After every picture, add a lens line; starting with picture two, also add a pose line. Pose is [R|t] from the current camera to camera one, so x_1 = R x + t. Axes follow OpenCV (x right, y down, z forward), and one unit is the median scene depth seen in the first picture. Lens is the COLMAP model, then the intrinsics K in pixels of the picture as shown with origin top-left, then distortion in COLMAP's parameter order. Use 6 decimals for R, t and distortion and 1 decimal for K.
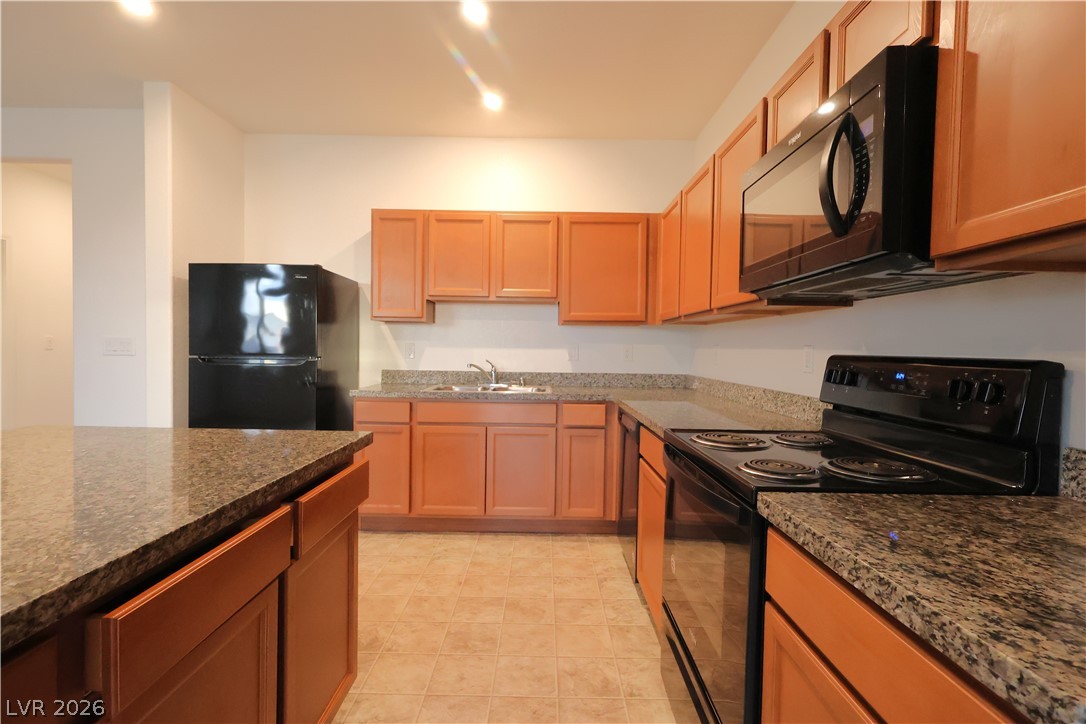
lens RADIAL K [[499.6, 0, 543.0], [0, 499.6, 362.0], [0, 0, 1]] dist [-0.000662, 0.000055]
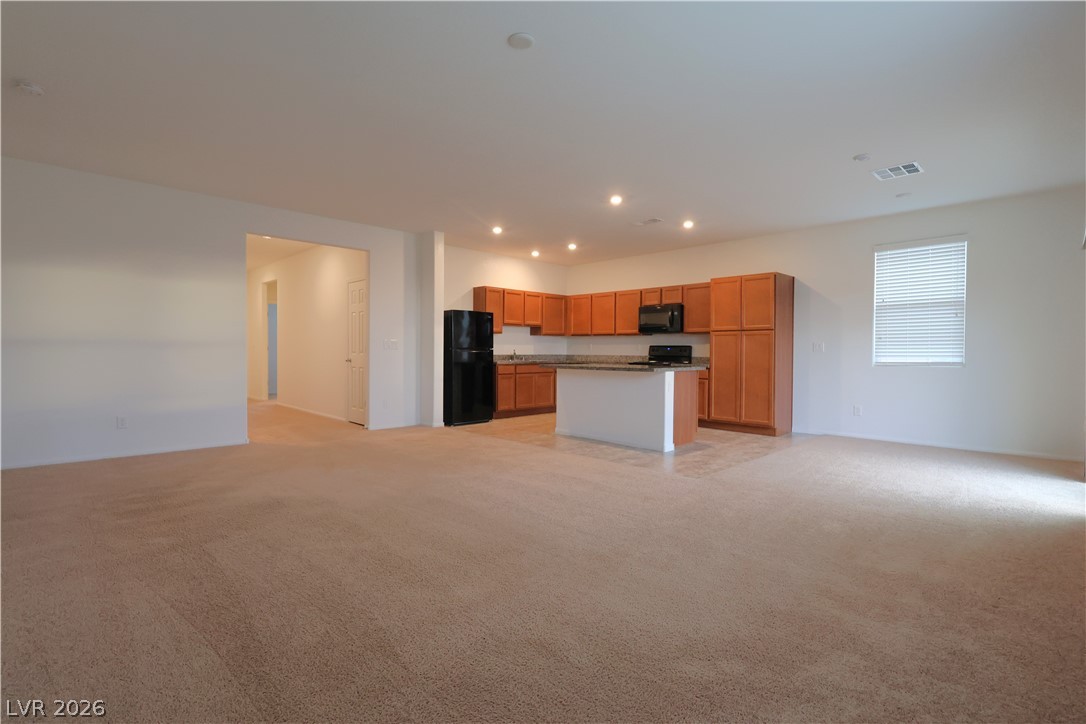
lens RADIAL K [[503.7, 0, 543.0], [0, 503.7, 362.0], [0, 0, 1]] dist [0.000733, 0.000161]
pose [[0.715026, -0.024982, 0.698651, -2.001004], [0.025336, 0.999631, 0.009815, 0.040865], [-0.698639, 0.010682, 0.715395, -0.984323]]
